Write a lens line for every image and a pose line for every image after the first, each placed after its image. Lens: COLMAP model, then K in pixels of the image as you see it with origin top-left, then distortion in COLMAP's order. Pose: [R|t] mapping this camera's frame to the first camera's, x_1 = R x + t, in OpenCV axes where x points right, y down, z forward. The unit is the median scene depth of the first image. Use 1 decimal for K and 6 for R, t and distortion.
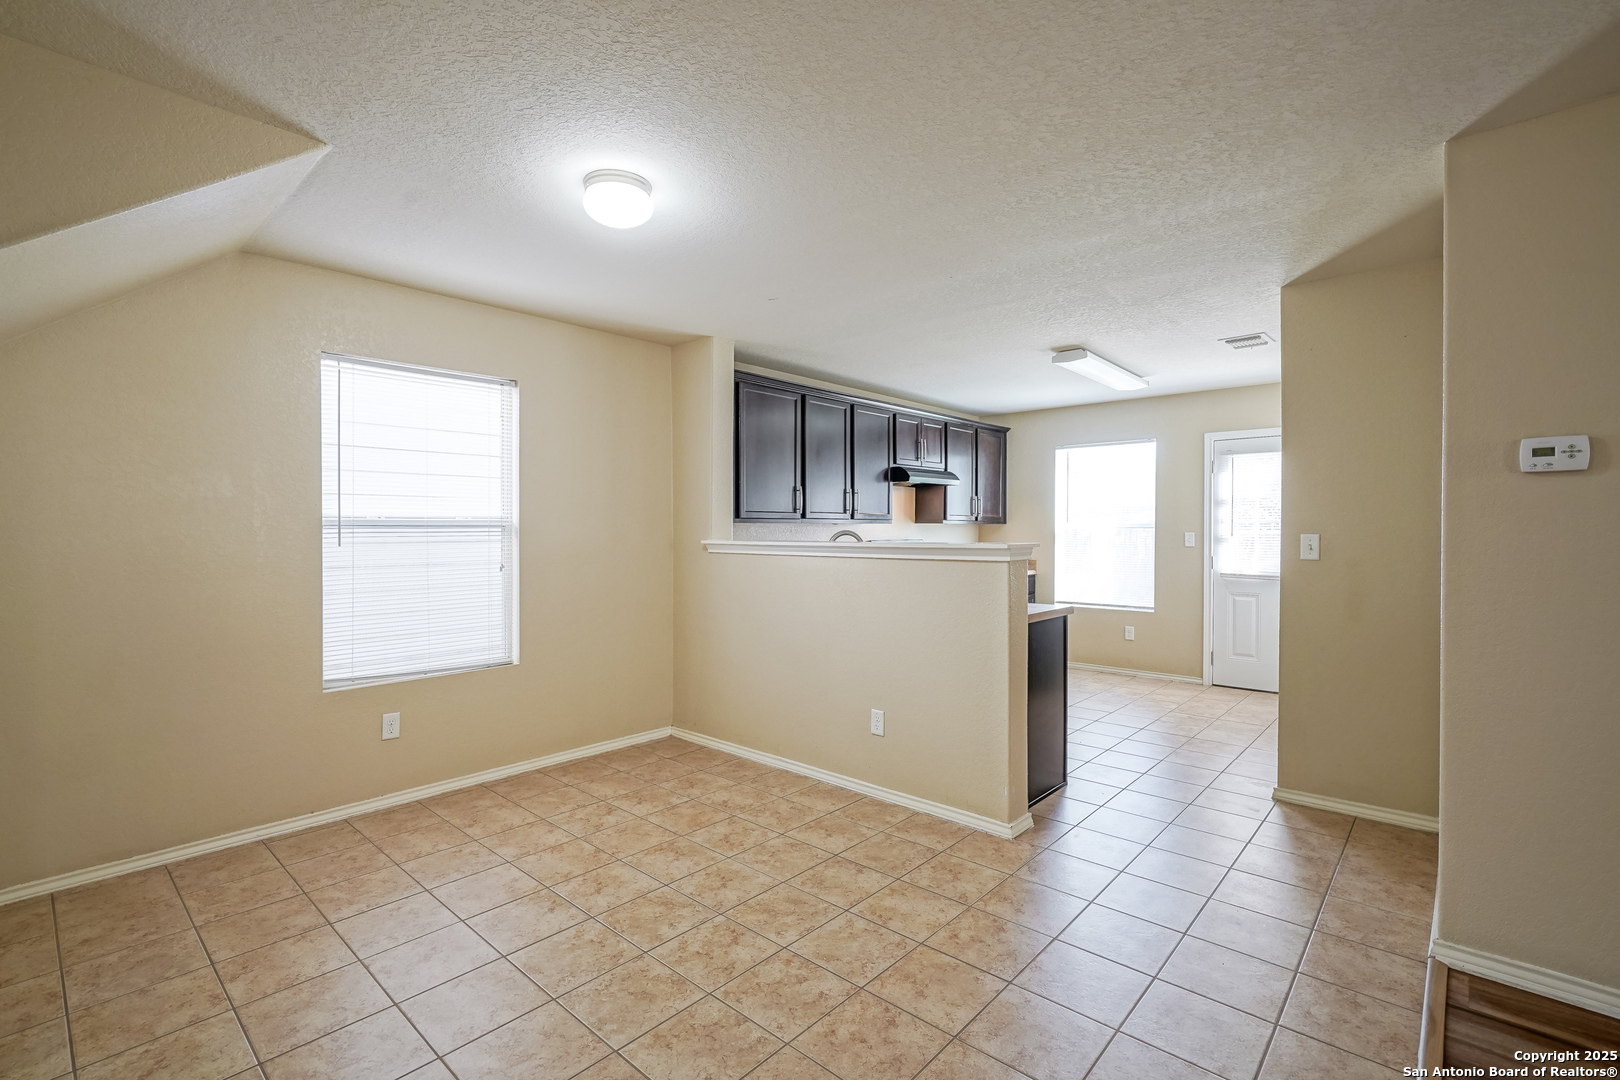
lens RADIAL K [[738.3, 0, 840.1], [0, 738.3, 542.1], [0, 0, 1]] dist [-0.007189, 0.004400]
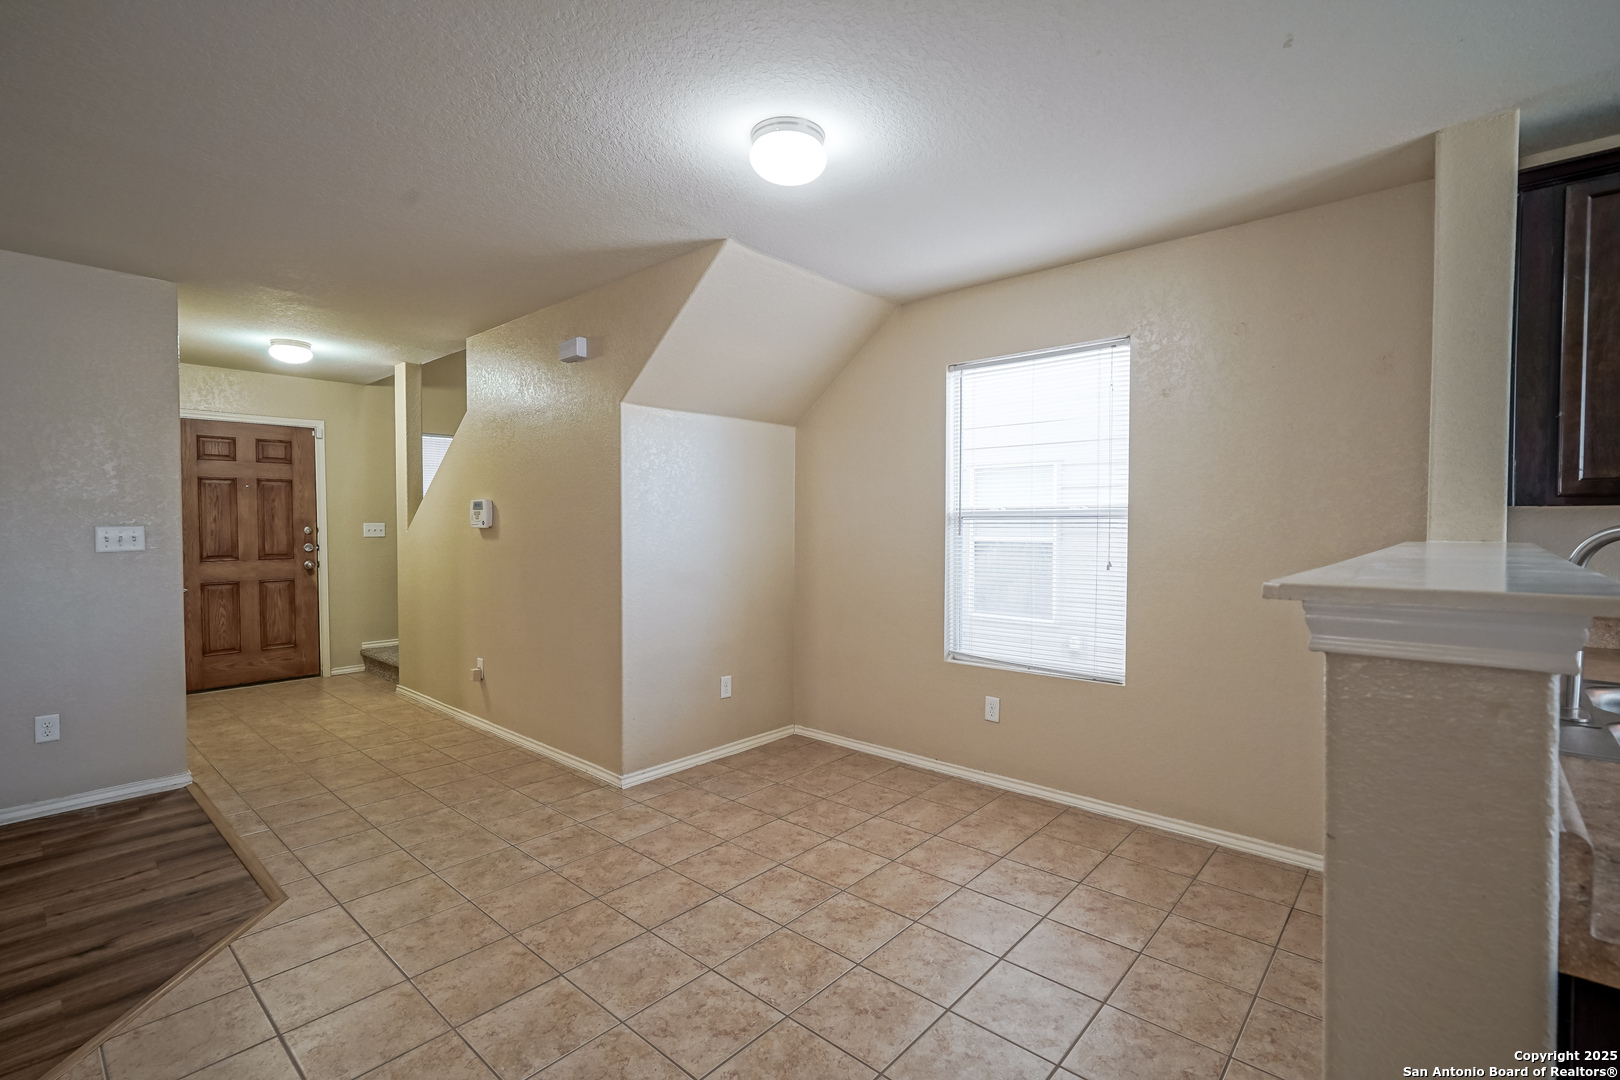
lens RADIAL K [[738.3, 0, 796.9], [0, 738.3, 554.7], [0, 0, 1]] dist [-0.007189, 0.004400]
pose [[-0.034529, 0.044889, -0.998395, 0.459547], [-0.014981, 0.998855, 0.045428, -0.013769], [0.999291, 0.016526, -0.033817, 0.796821]]
